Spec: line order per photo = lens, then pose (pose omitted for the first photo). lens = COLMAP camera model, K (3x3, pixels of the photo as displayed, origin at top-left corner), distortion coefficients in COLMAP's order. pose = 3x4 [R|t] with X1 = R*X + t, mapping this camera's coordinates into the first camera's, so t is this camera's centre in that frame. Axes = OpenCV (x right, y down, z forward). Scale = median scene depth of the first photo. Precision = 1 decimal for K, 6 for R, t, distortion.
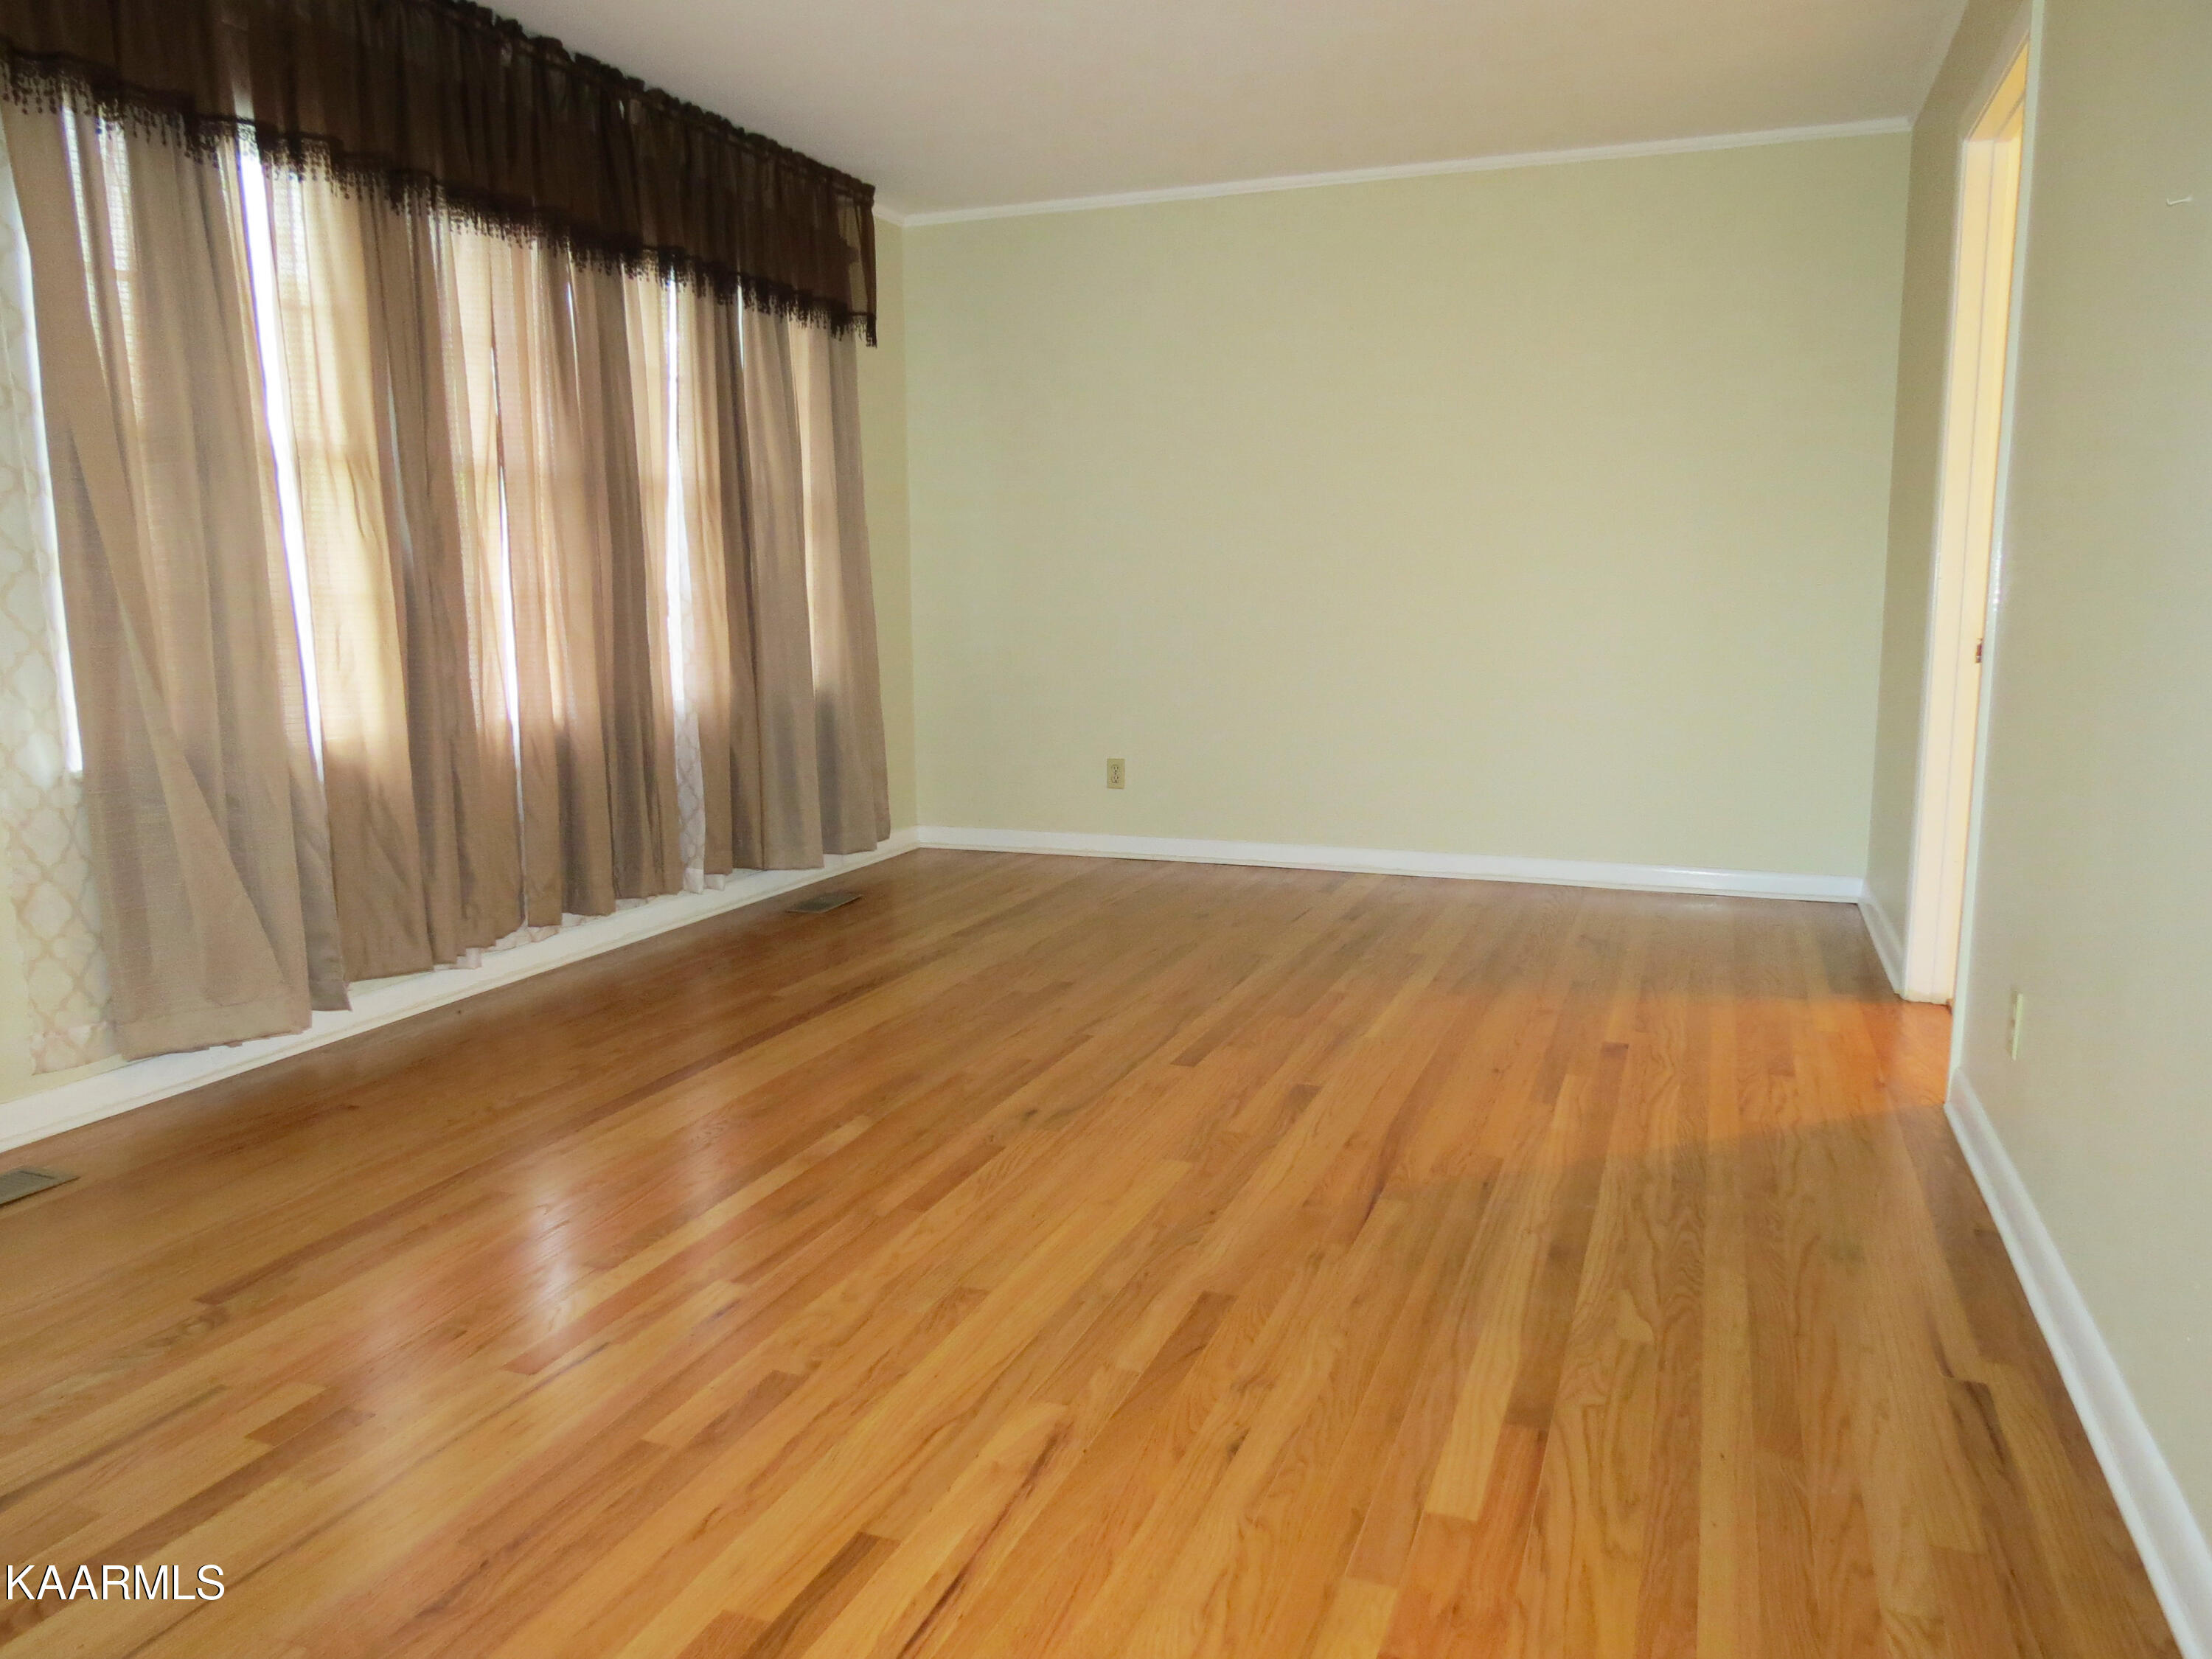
lens RADIAL K [[1552.4, 0, 1106.0], [0, 1552.4, 829.5], [0, 0, 1]] dist [-0.041603, -0.003145]
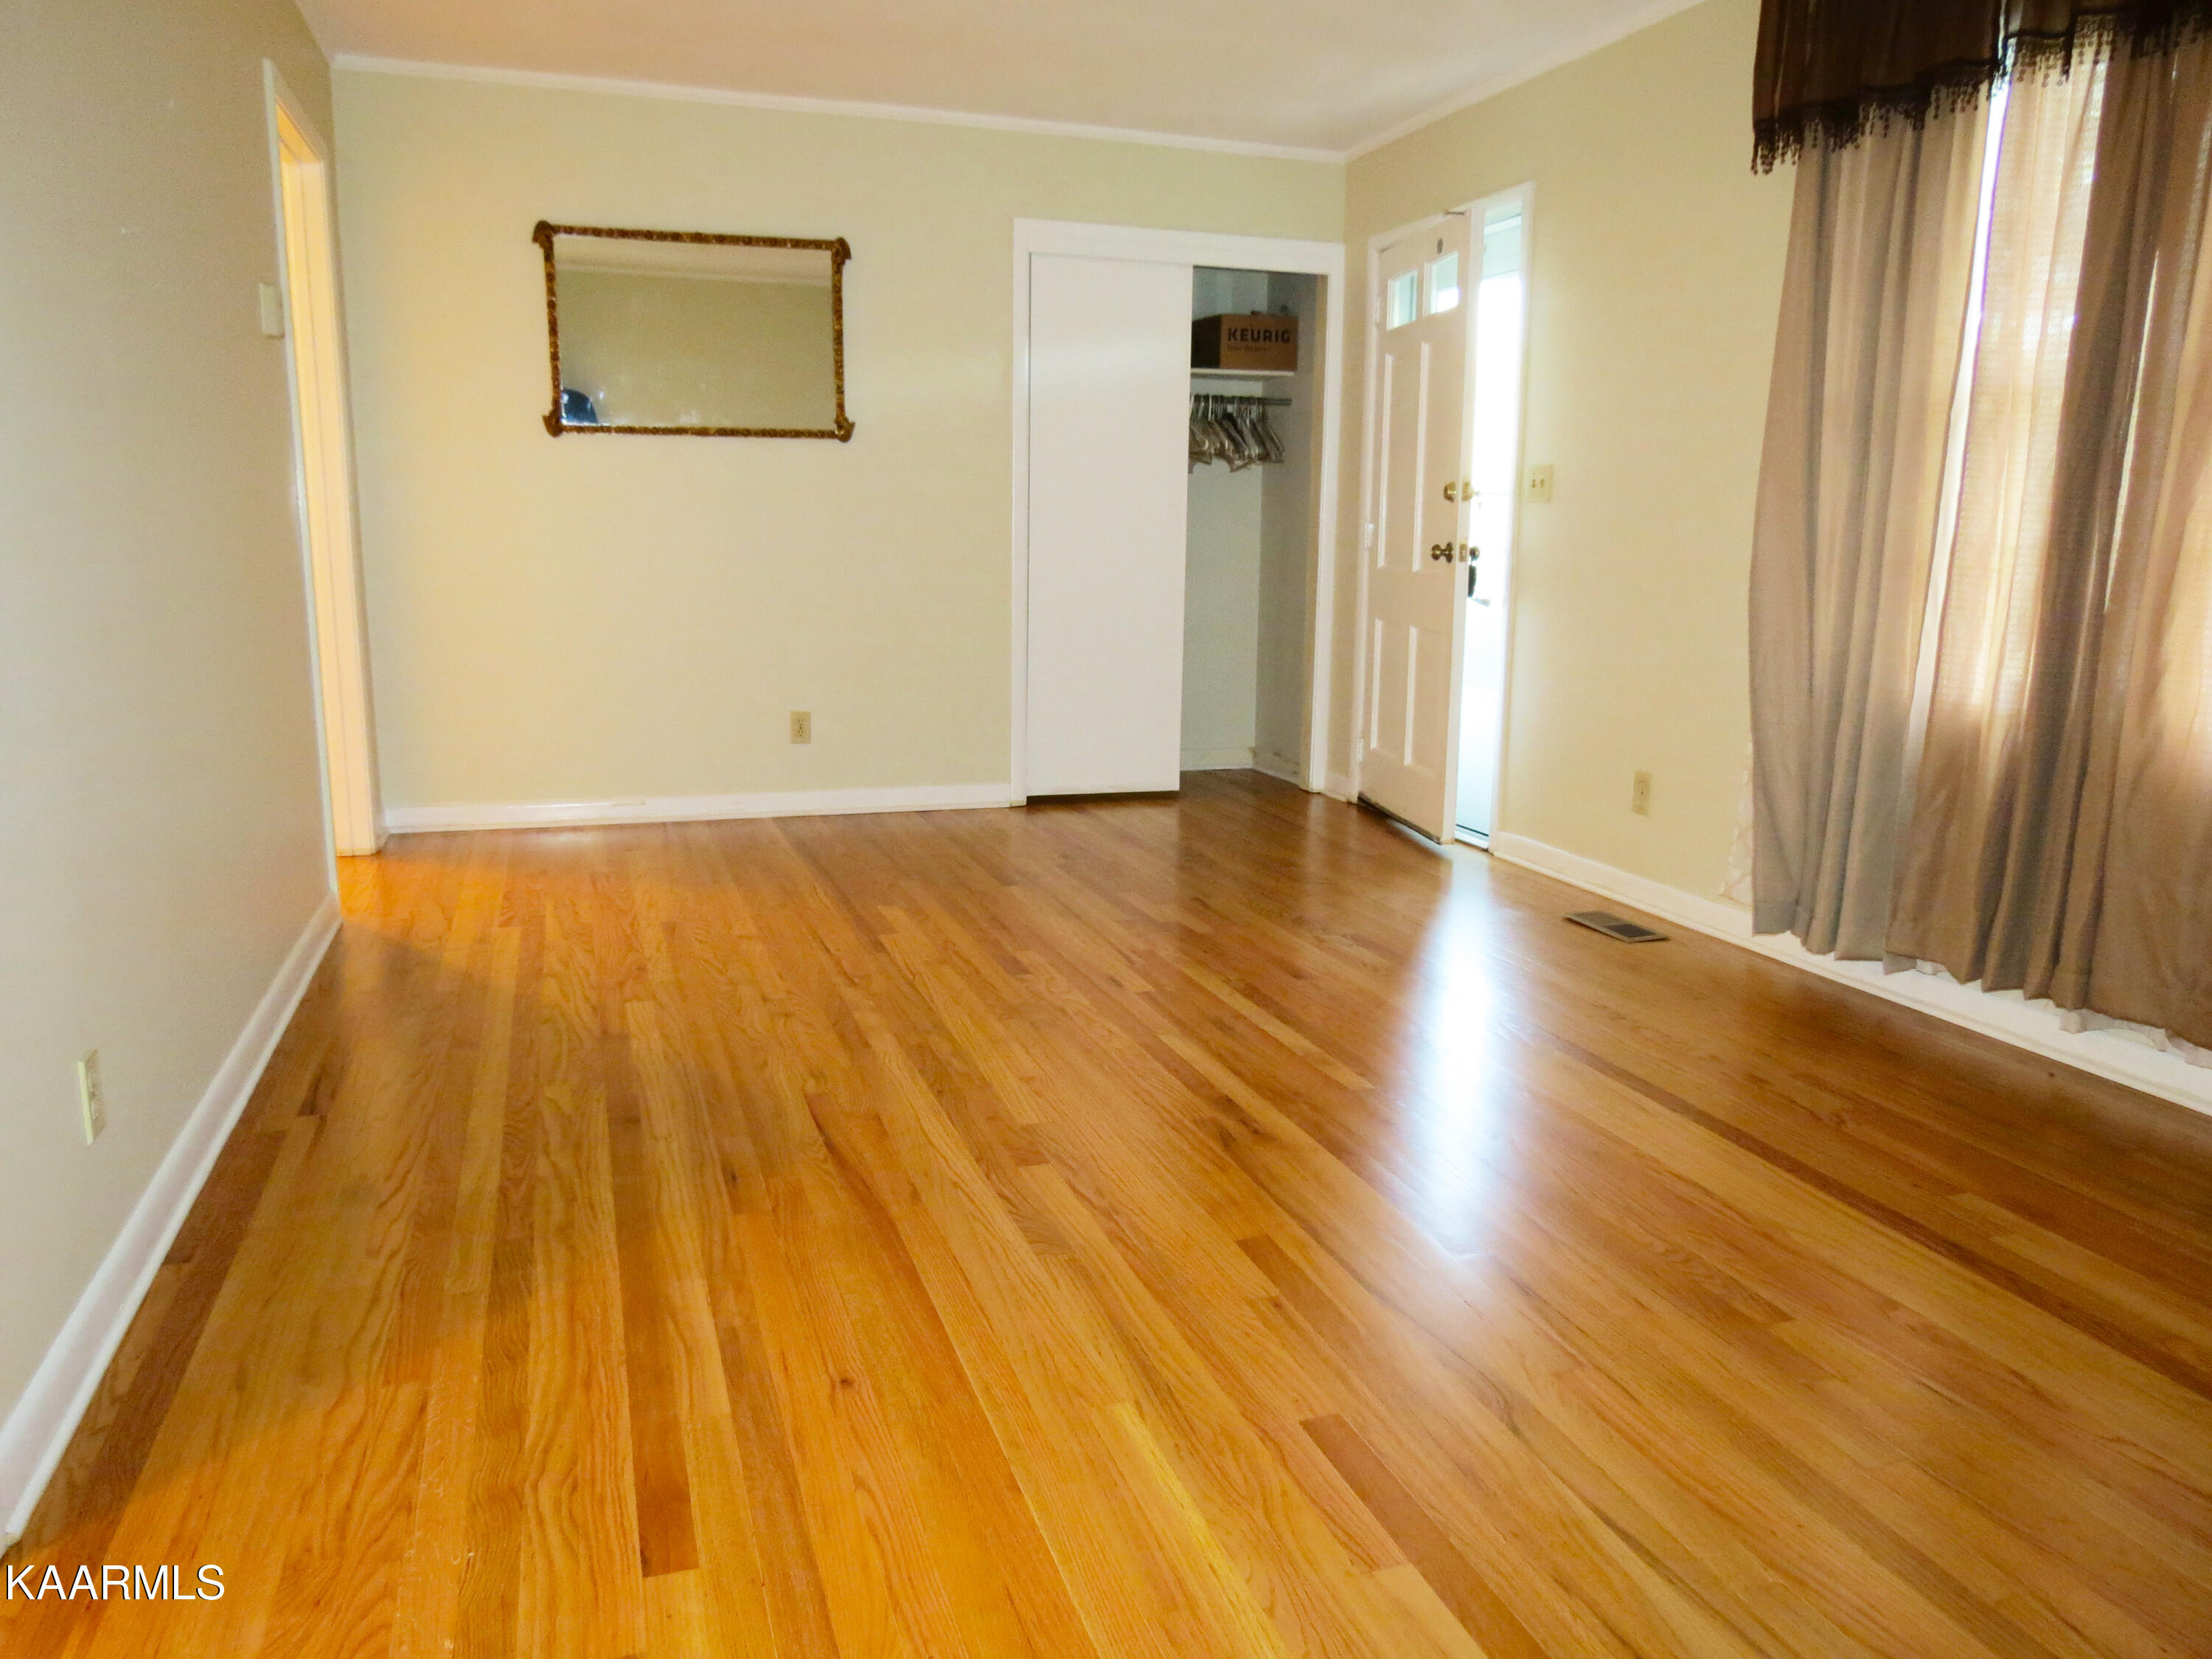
lens RADIAL K [[1552.4, 0, 1106.0], [0, 1552.4, 829.5], [0, 0, 1]] dist [-0.041603, -0.003145]
pose [[-0.761455, 0.120514, -0.636917, 0.636870], [-0.108260, 0.945122, 0.308260, -0.277223], [0.639114, 0.303679, -0.706621, 1.722524]]
